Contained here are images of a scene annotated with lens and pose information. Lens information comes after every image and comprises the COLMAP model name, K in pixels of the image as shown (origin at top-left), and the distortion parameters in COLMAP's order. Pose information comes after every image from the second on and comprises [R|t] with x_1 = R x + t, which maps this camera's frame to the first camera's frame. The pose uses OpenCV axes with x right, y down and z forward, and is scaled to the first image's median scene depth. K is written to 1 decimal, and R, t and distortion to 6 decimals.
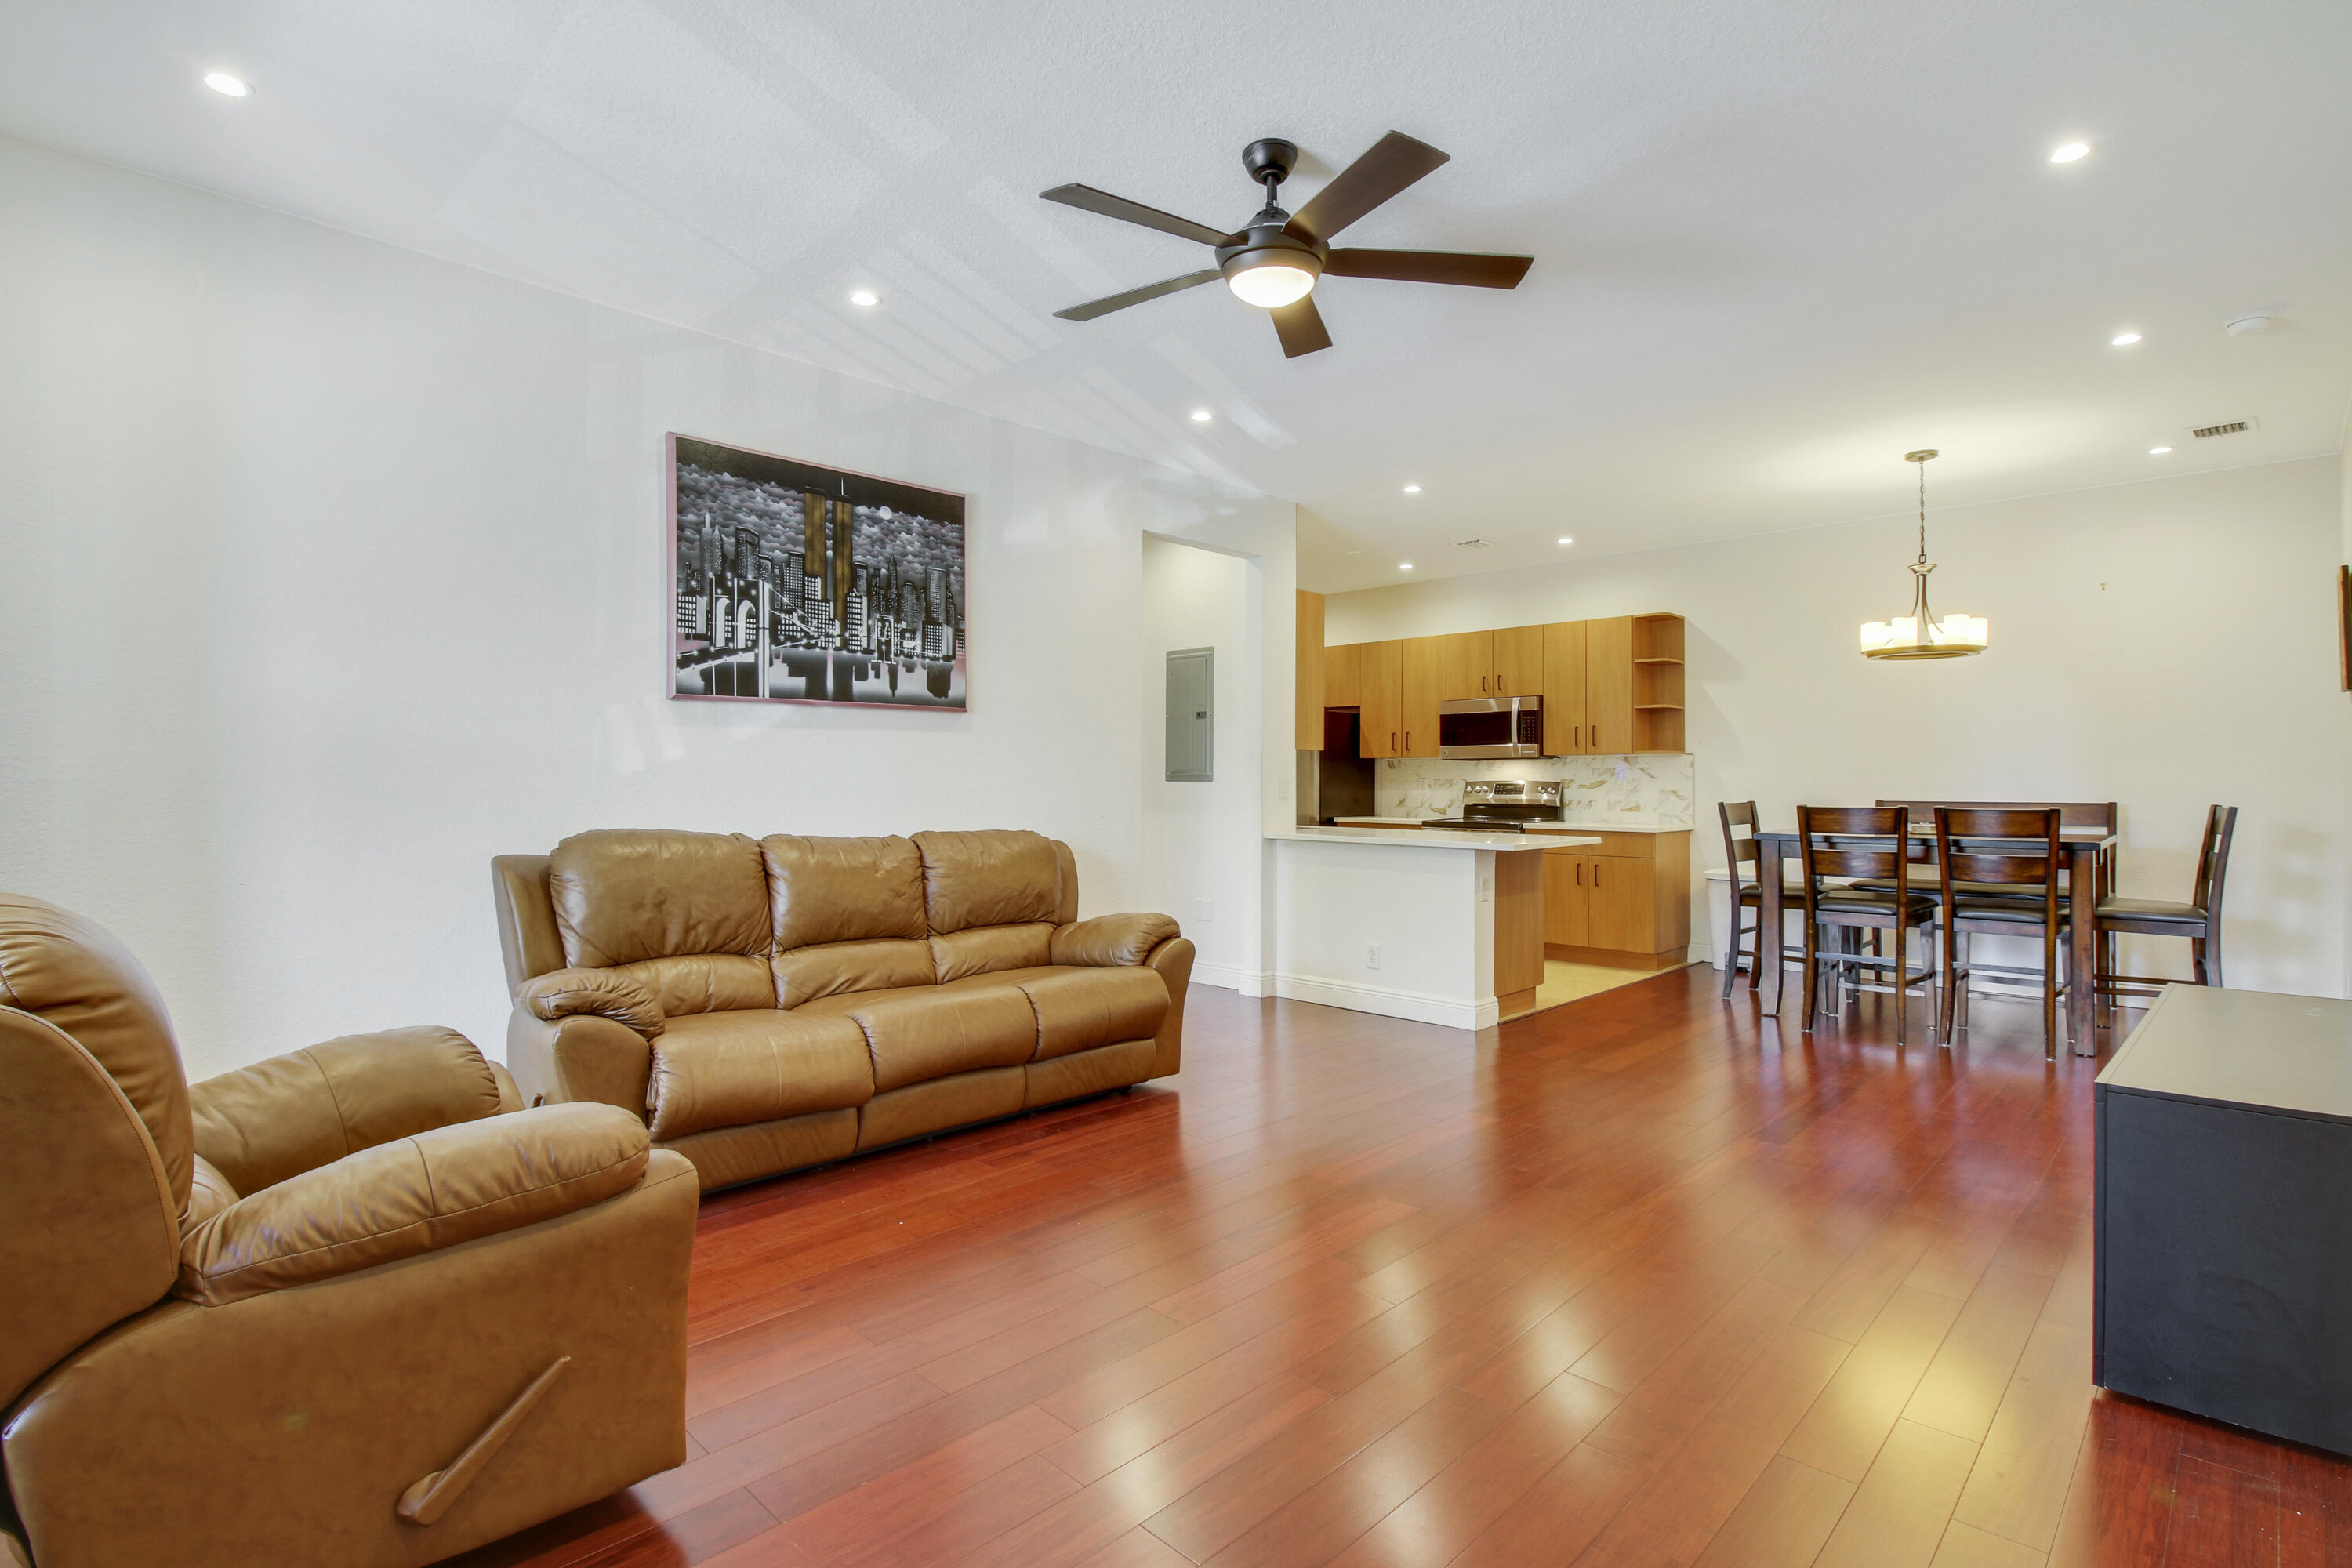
lens RADIAL K [[1143.1, 0, 1156.6], [0, 1143.1, 768.8], [0, 0, 1]] dist [-0.005549, -0.002332]
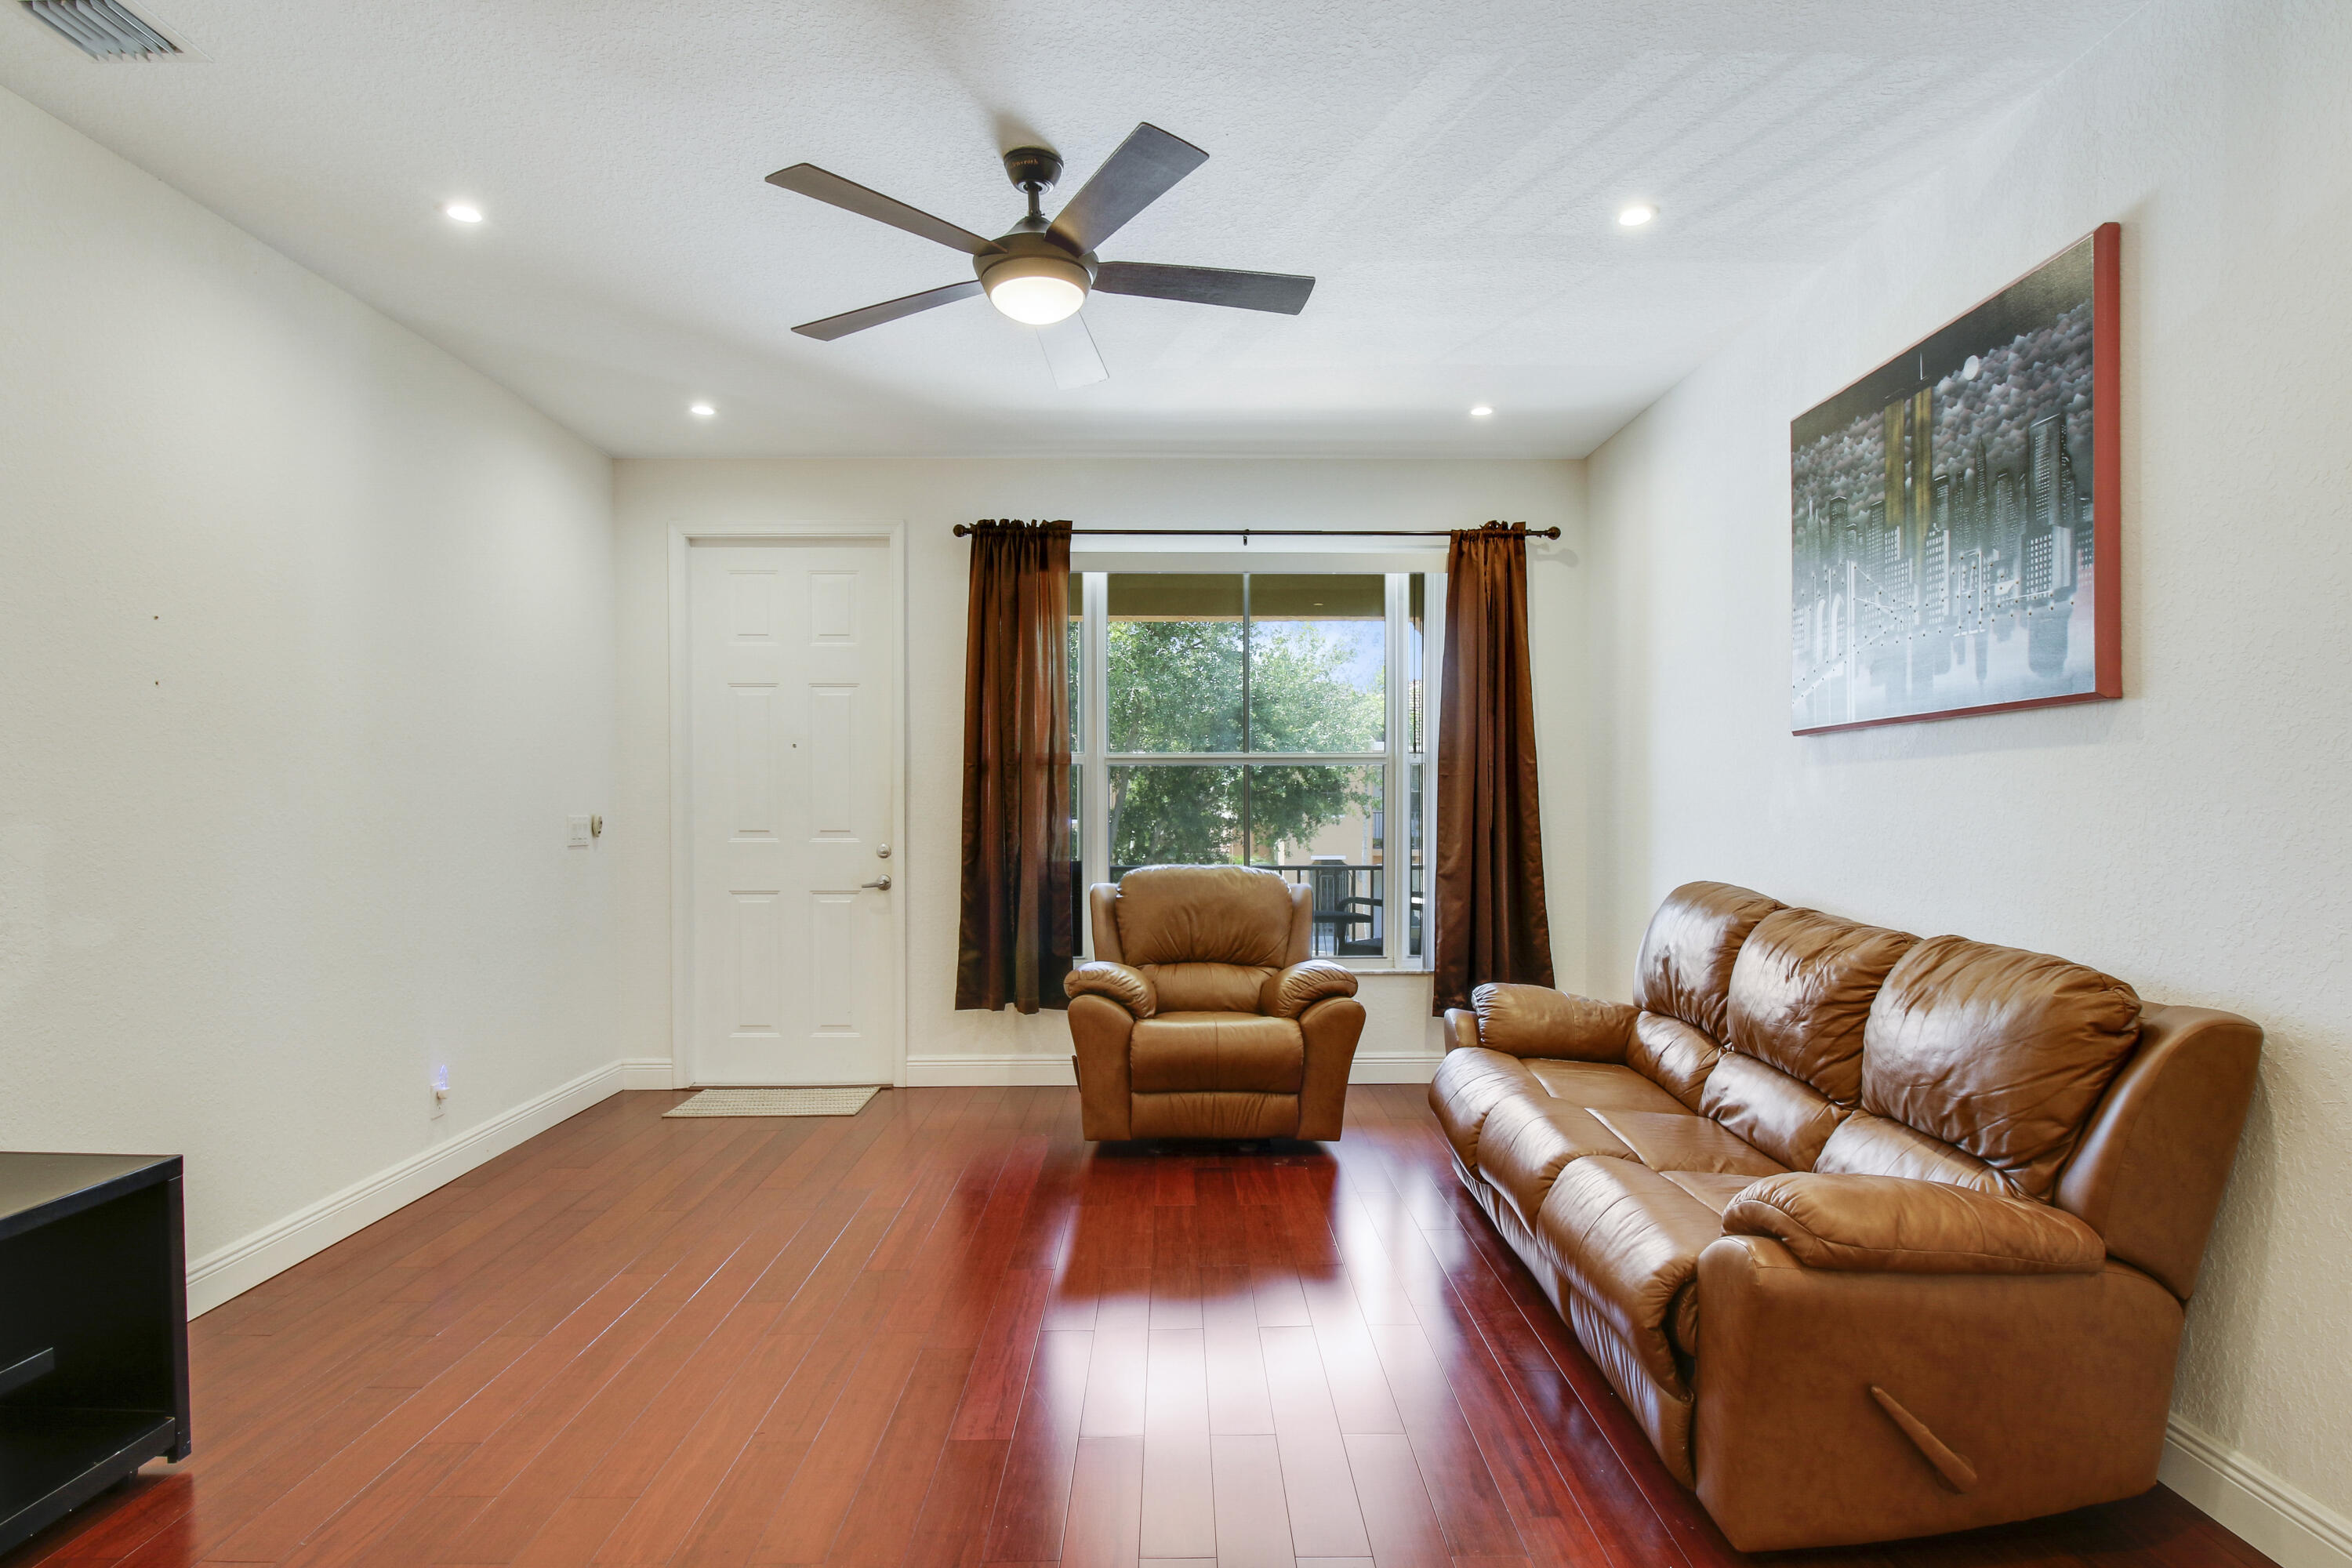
lens RADIAL K [[1143.1, 0, 1174.9], [0, 1143.1, 796.2], [0, 0, 1]] dist [-0.005549, -0.002332]
pose [[-0.700537, 0.002114, -0.713613, 0.448458], [0.008910, 0.999944, -0.005785, -0.012805], [0.713560, -0.010411, -0.700517, 1.132343]]
